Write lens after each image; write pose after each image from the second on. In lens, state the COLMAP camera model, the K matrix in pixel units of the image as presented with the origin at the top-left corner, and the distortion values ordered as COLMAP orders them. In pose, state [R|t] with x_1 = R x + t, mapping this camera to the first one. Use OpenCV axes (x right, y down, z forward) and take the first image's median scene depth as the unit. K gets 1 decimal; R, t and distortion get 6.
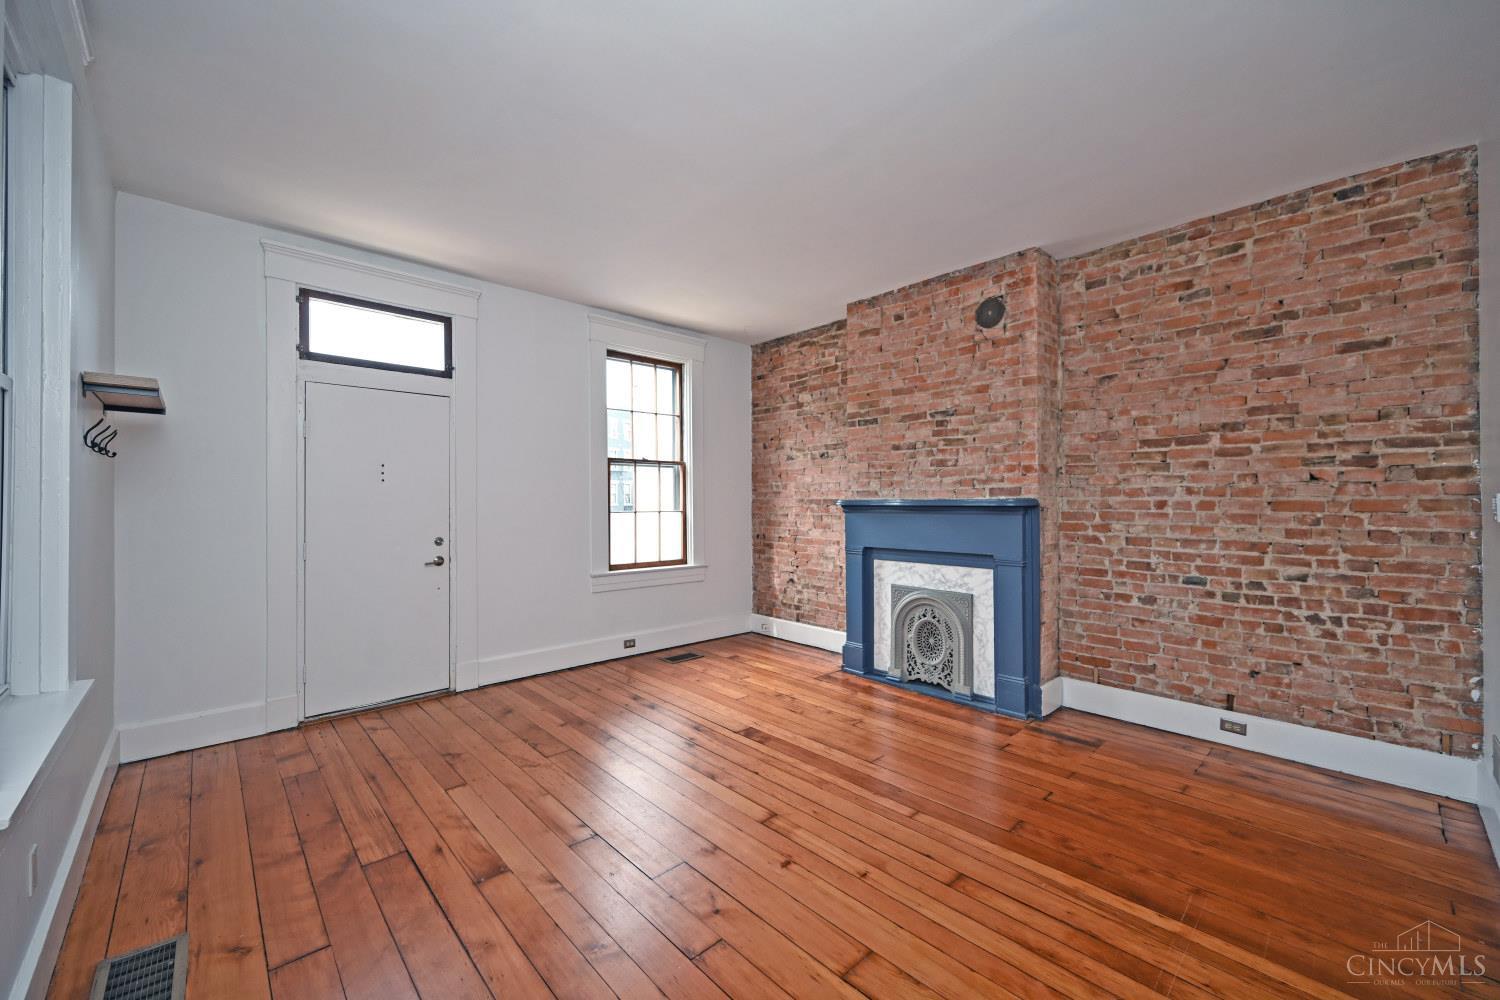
lens RADIAL K [[595.5, 0, 745.3], [0, 595.5, 494.0], [0, 0, 1]] dist [0.000310, 0.000776]
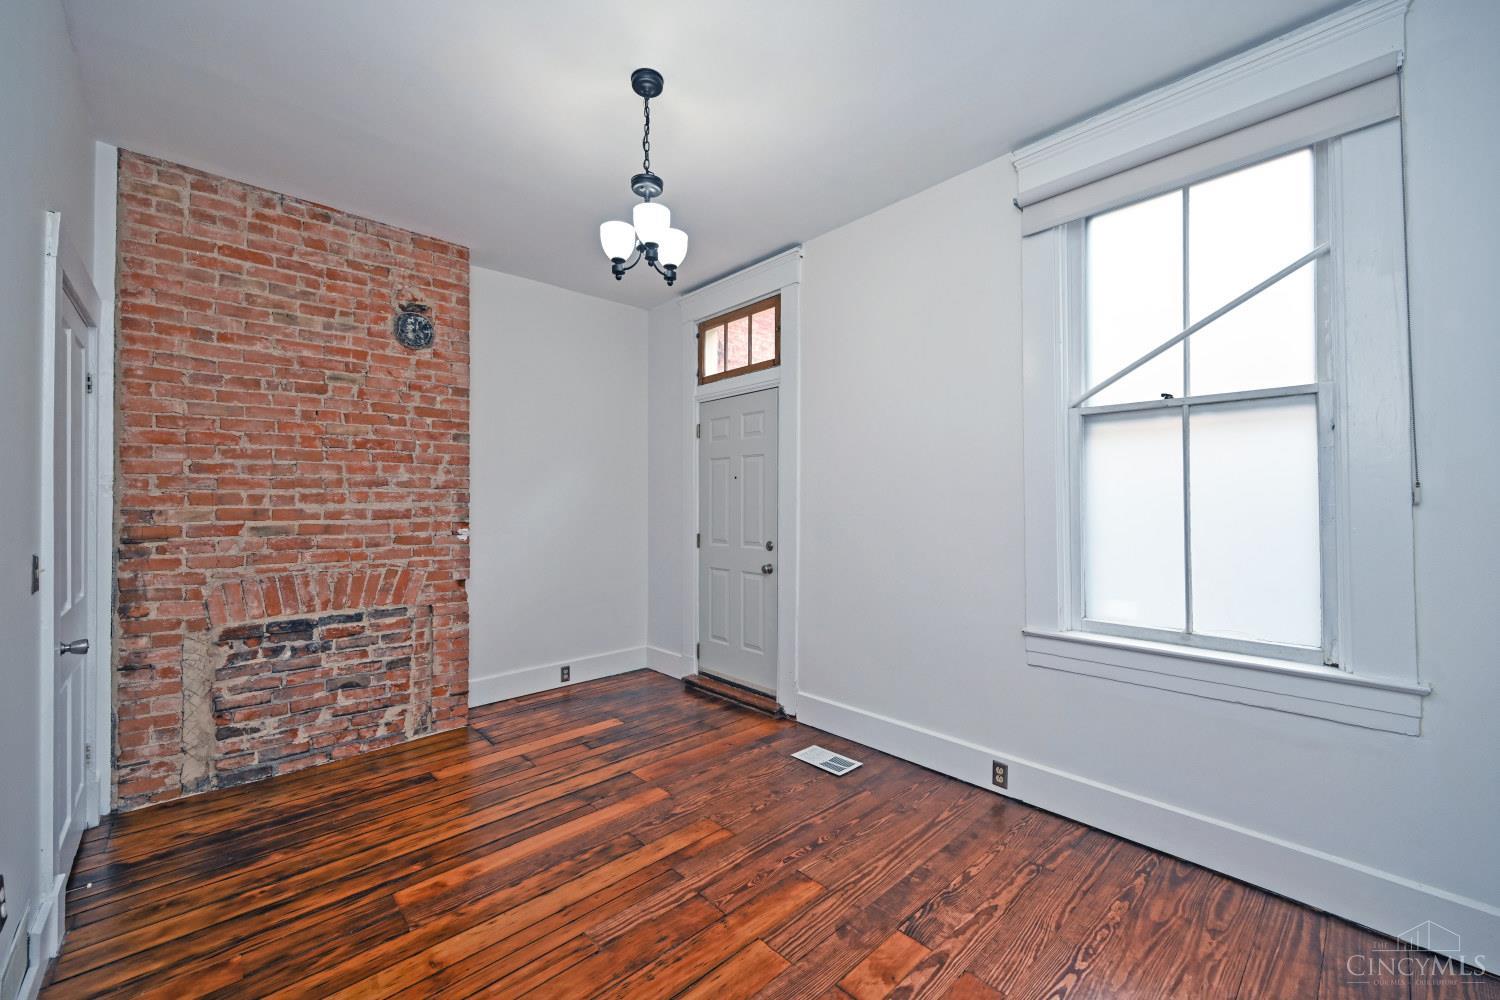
lens RADIAL K [[595.5, 0, 755.0], [0, 595.5, 495.4], [0, 0, 1]] dist [0.000310, 0.000776]
pose [[-0.002914, -0.006081, -0.999977, 0.397805], [0.013754, 0.999887, -0.006120, 0.005839], [0.999901, -0.013772, -0.002830, 0.983442]]
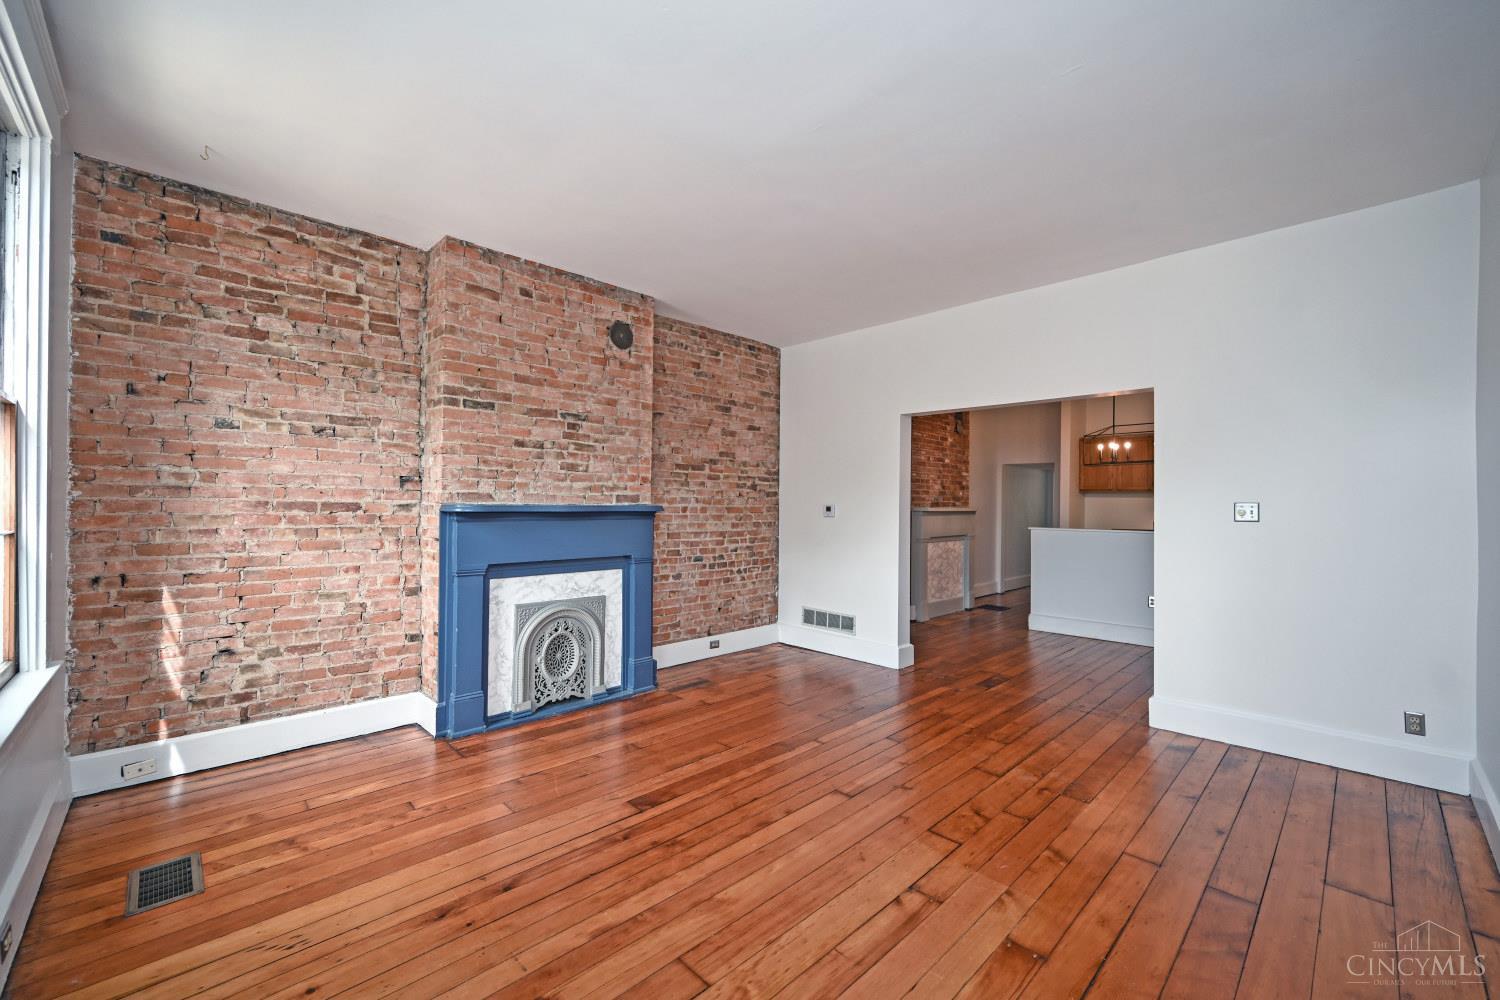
lens RADIAL K [[595.5, 0, 767.2], [0, 595.5, 497.9], [0, 0, 1]] dist [0.000310, 0.000776]
pose [[-0.038402, 0.014228, 0.999161, -0.671451], [-0.018408, 0.999719, -0.014944, 0.006613], [-0.999093, -0.018967, -0.038130, 0.745276]]
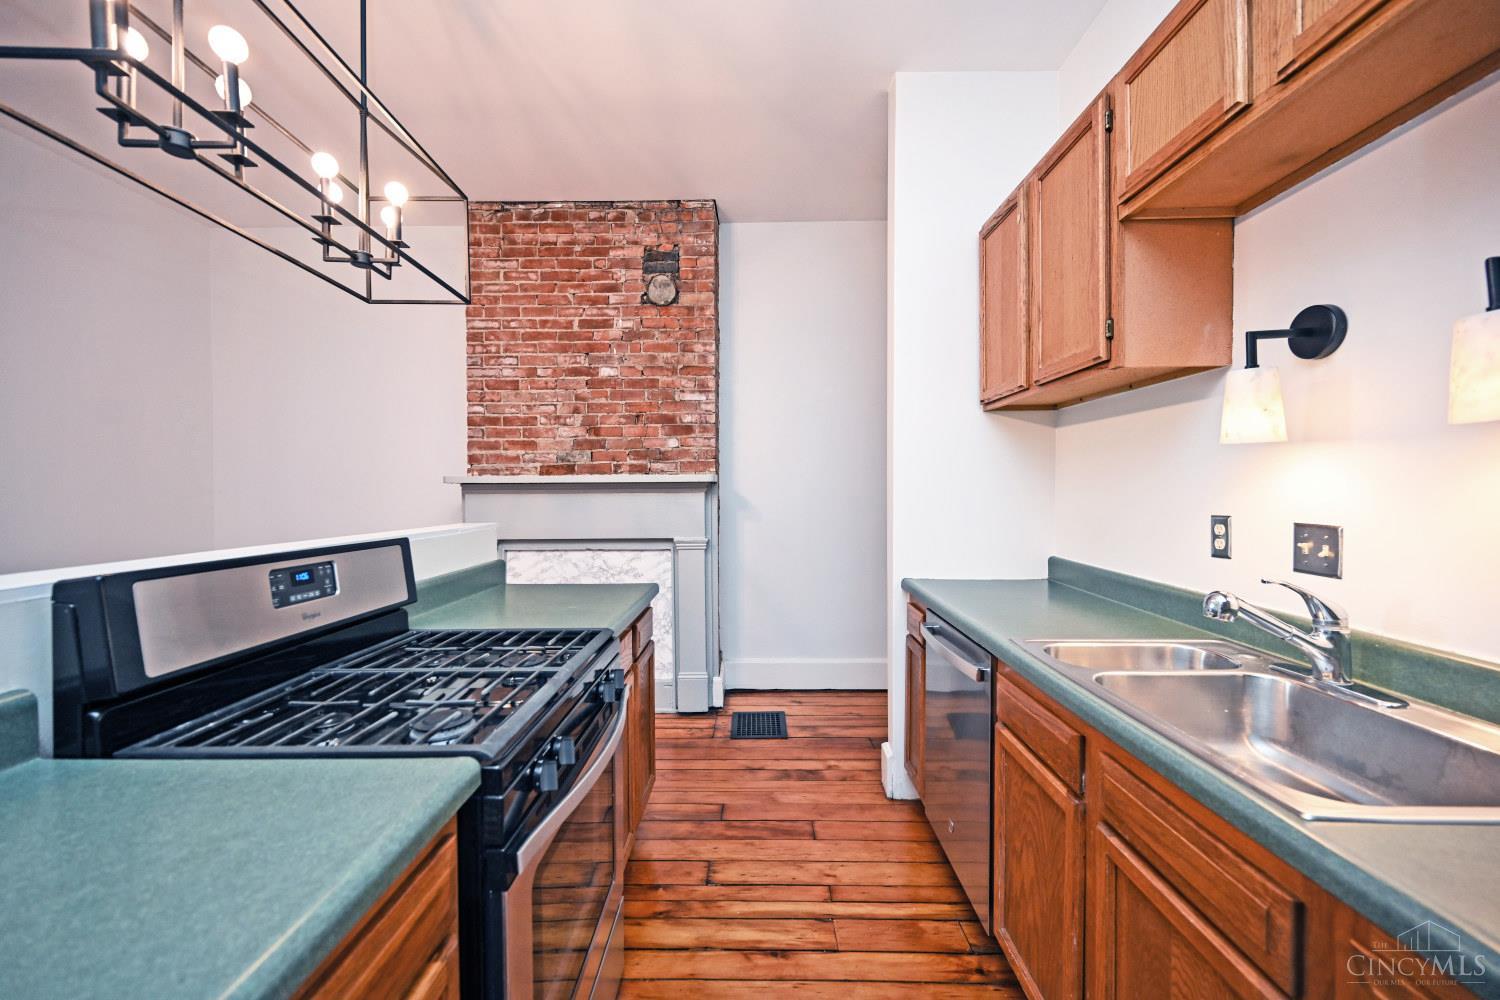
lens RADIAL K [[595.5, 0, 746.9], [0, 595.5, 496.3], [0, 0, 1]] dist [0.000310, 0.000776]
pose [[0.698864, -0.010198, 0.715182, 0.746371], [-0.003108, 0.999846, 0.017294, 0.012278], [-0.715247, -0.014309, 0.698725, -0.653894]]
